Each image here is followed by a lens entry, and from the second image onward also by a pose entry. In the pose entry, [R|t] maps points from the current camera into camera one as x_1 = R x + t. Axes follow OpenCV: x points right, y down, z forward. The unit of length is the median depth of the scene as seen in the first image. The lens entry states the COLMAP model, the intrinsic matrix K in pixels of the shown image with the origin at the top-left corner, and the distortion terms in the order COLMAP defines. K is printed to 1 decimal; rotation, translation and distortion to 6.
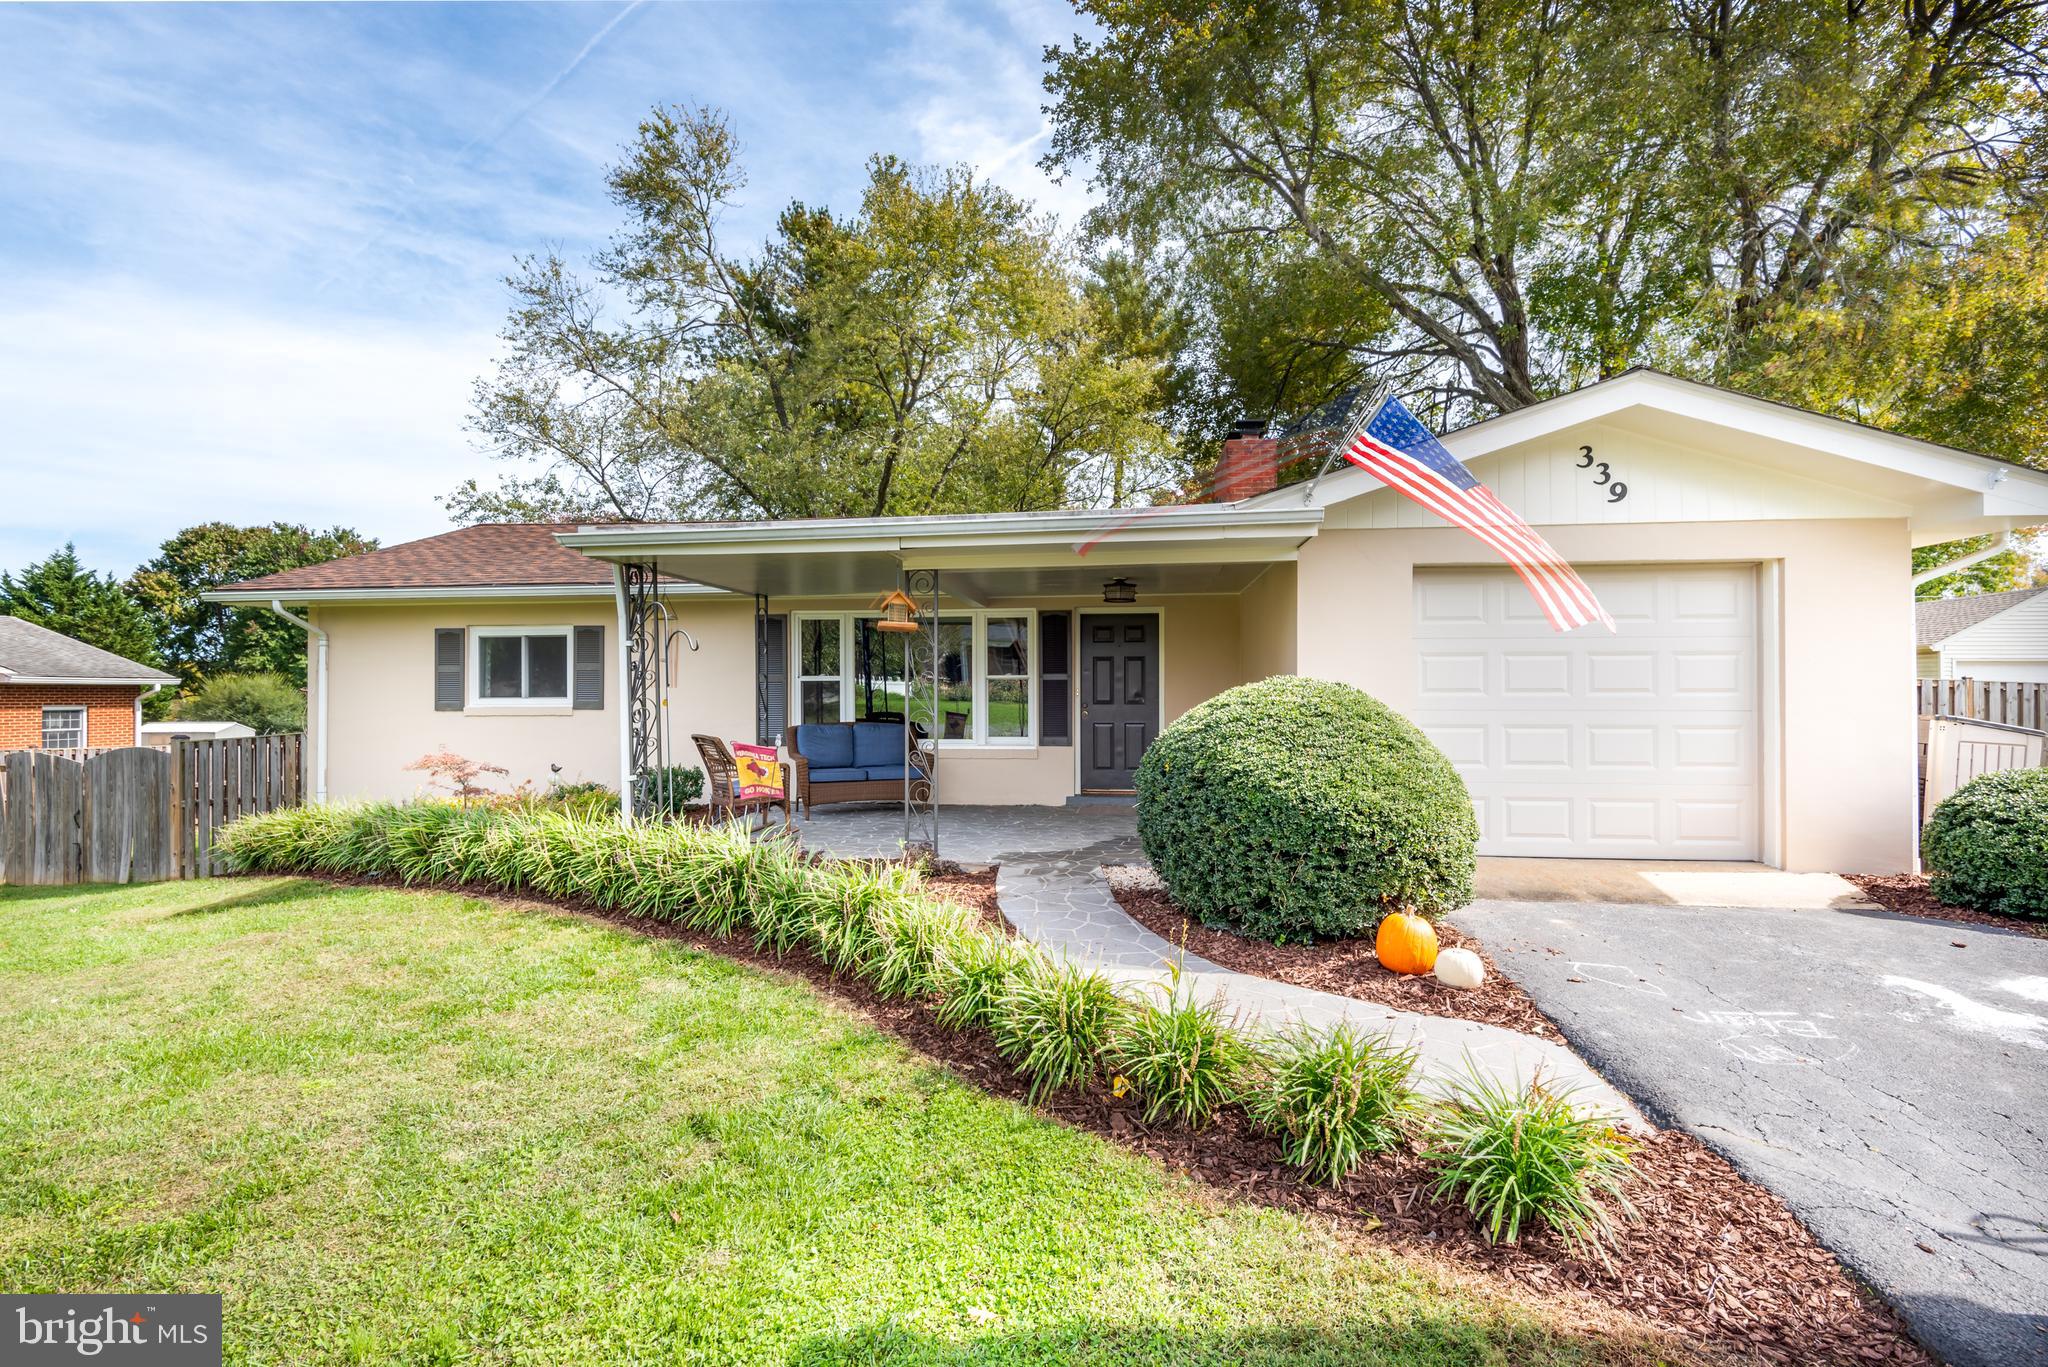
lens RADIAL K [[1006.2, 0, 1024.5], [0, 1006.2, 683.8], [0, 0, 1]] dist [-0.000973, -0.000093]
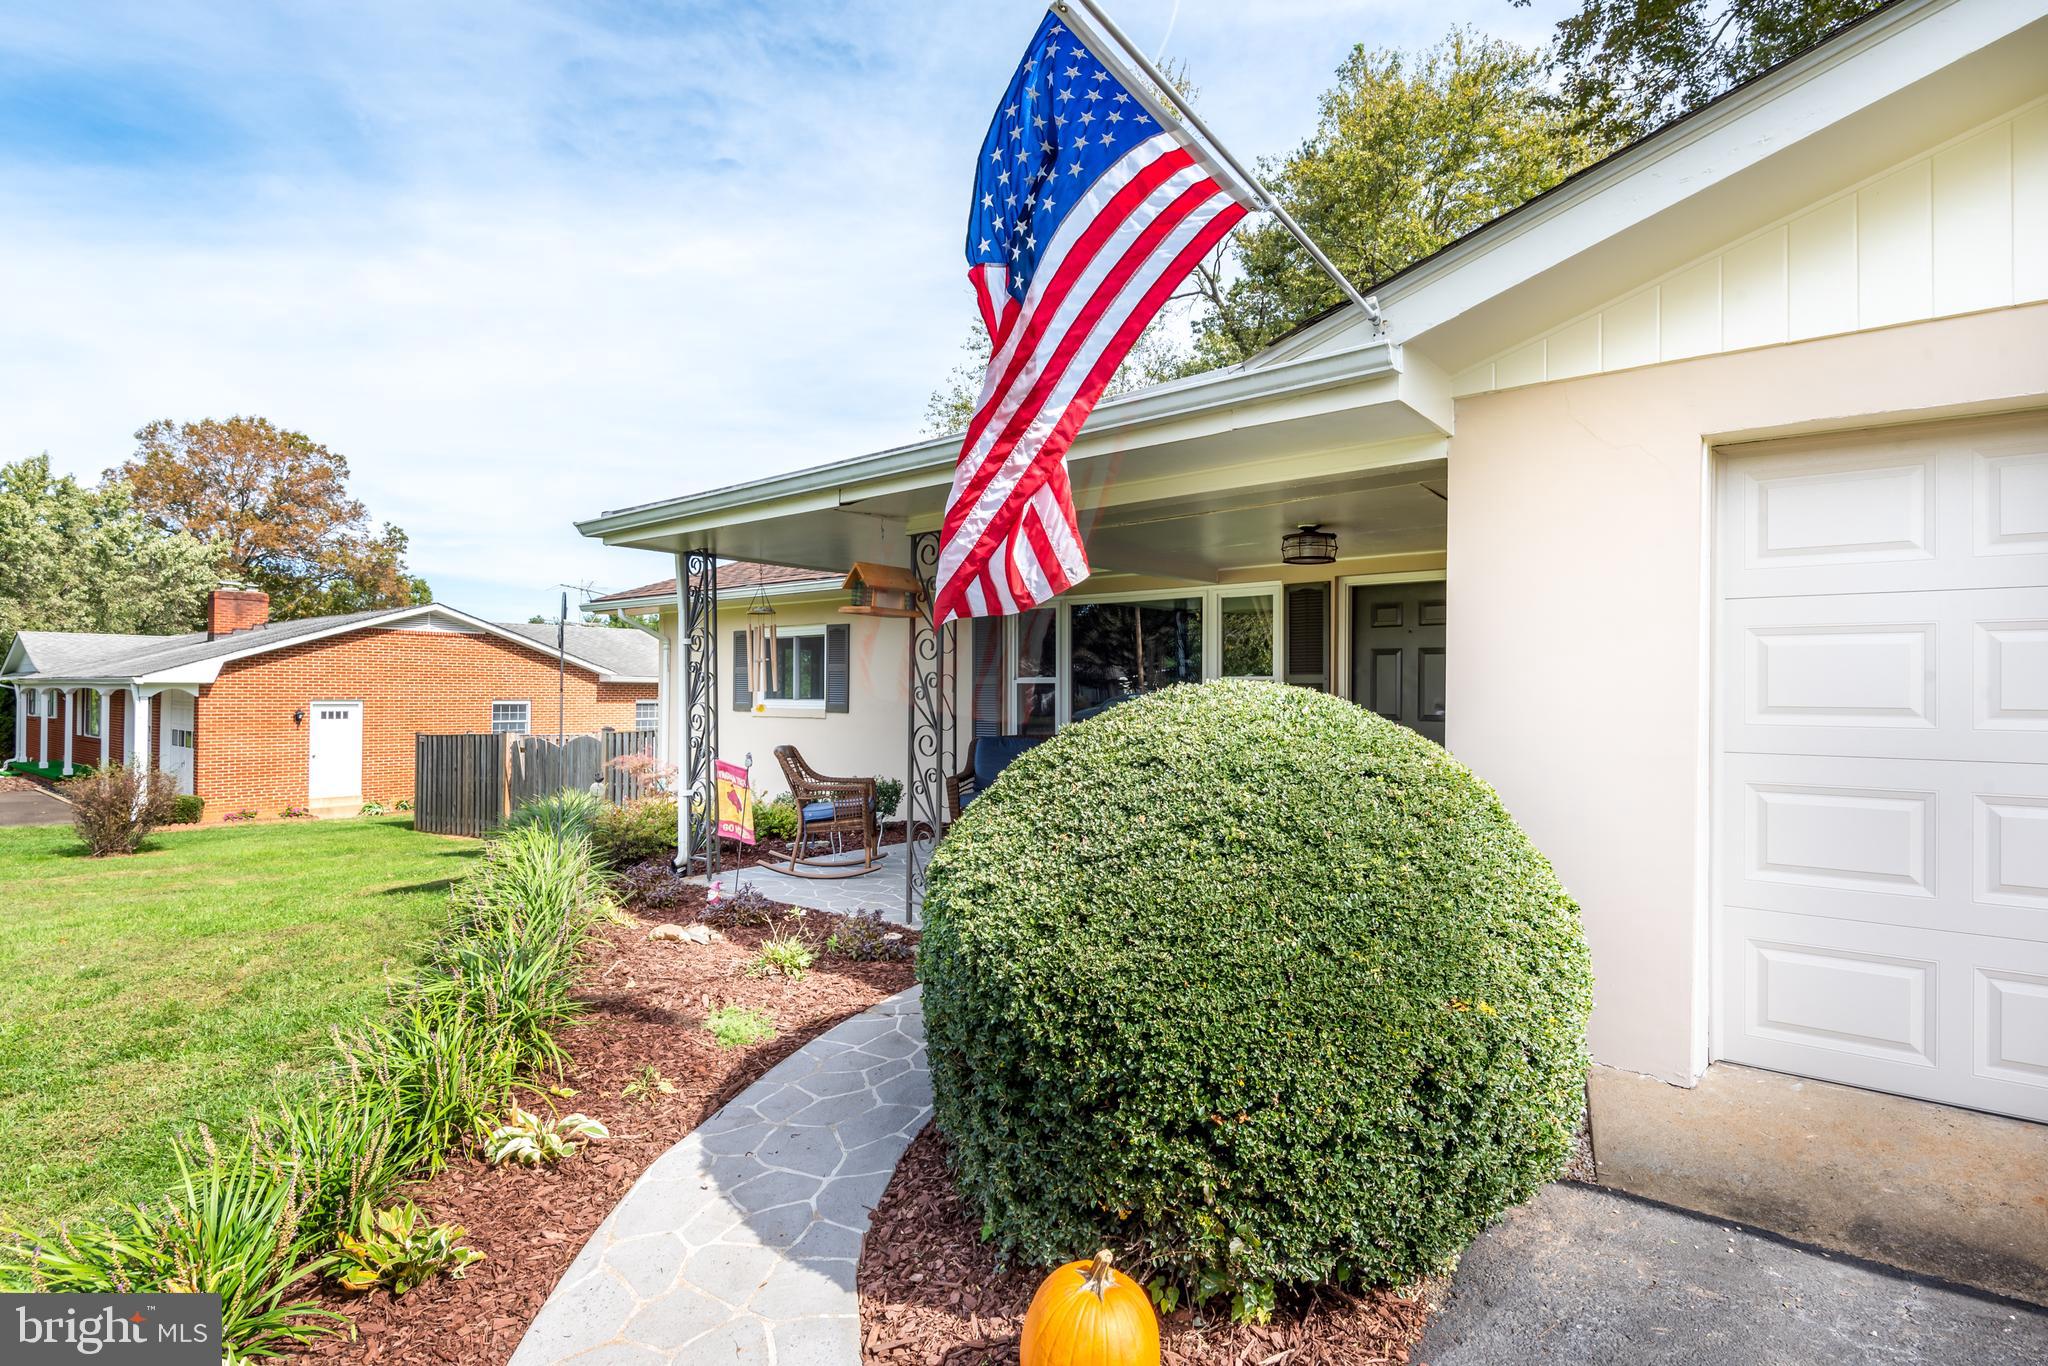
lens RADIAL K [[1049.2, 0, 1023.2], [0, 1049.2, 682.2], [0, 0, 1]] dist [-0.000949, -0.000113]
pose [[0.829335, 0.003069, -0.558743, 0.283765], [-0.003204, 0.999995, 0.000738, -0.004311], [0.558743, 0.001178, 0.829340, 0.302667]]
